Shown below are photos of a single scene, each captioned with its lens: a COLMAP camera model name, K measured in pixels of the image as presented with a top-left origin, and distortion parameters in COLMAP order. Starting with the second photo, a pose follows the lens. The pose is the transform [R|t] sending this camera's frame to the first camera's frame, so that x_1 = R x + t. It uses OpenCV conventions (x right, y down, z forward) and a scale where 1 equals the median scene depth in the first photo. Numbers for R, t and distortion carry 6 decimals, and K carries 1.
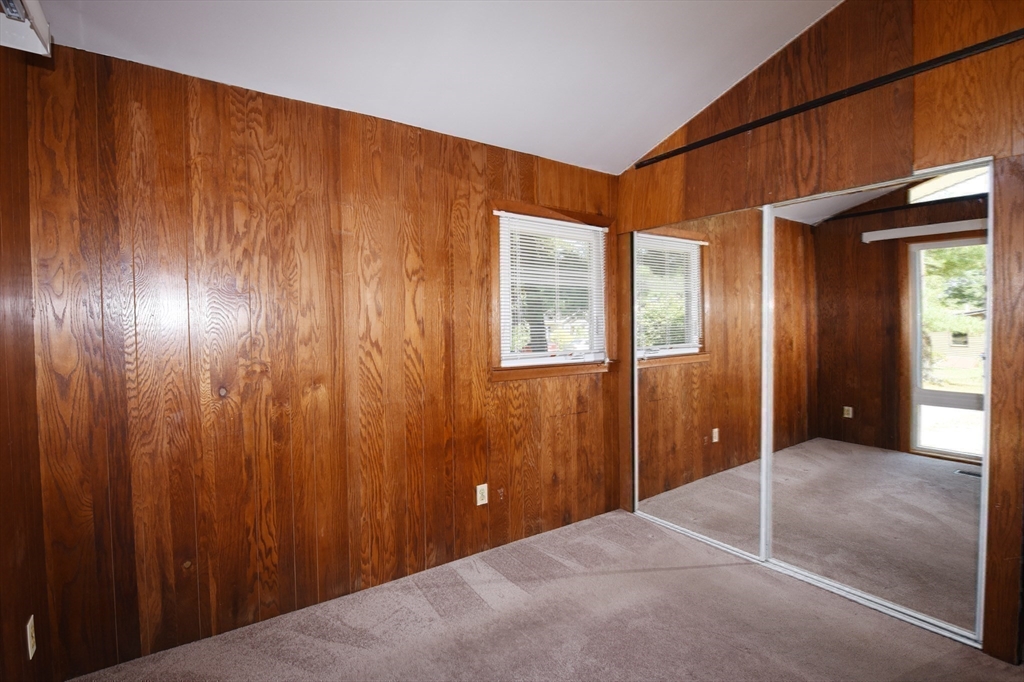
lens RADIAL K [[492.8, 0, 513.8], [0, 492.8, 340.4], [0, 0, 1]] dist [-0.014362, -0.000672]
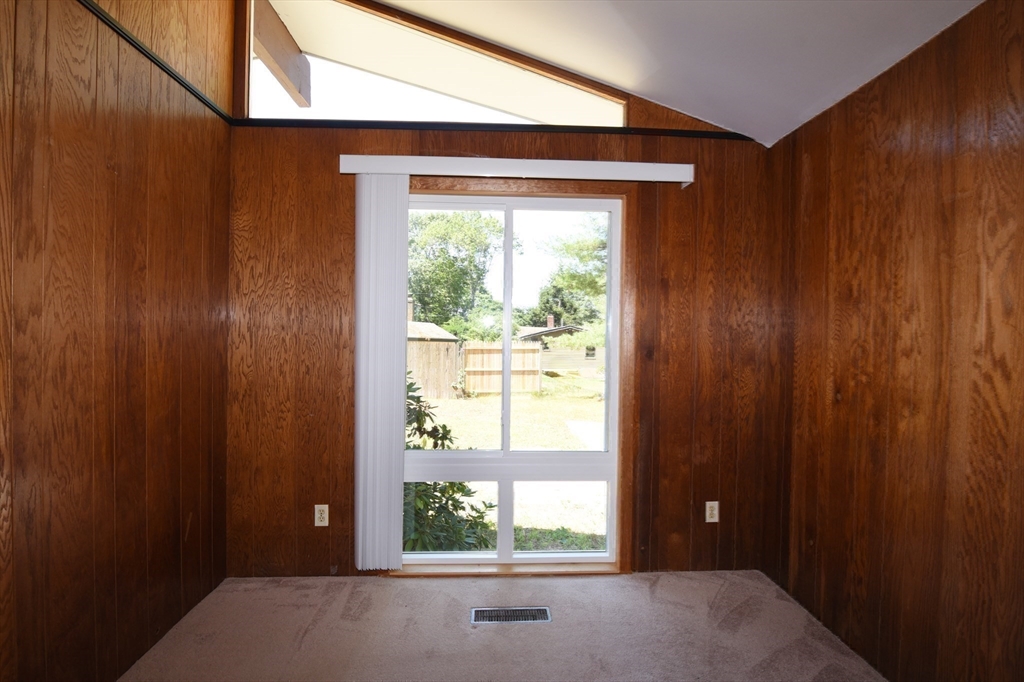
lens RADIAL K [[492.8, 0, 513.1], [0, 492.8, 339.2], [0, 0, 1]] dist [-0.014362, -0.000672]
pose [[-0.531793, 0.008419, -0.846833, 0.563294], [-0.028908, 0.999187, 0.028087, -0.022027], [0.846381, 0.039417, -0.531117, 0.857208]]
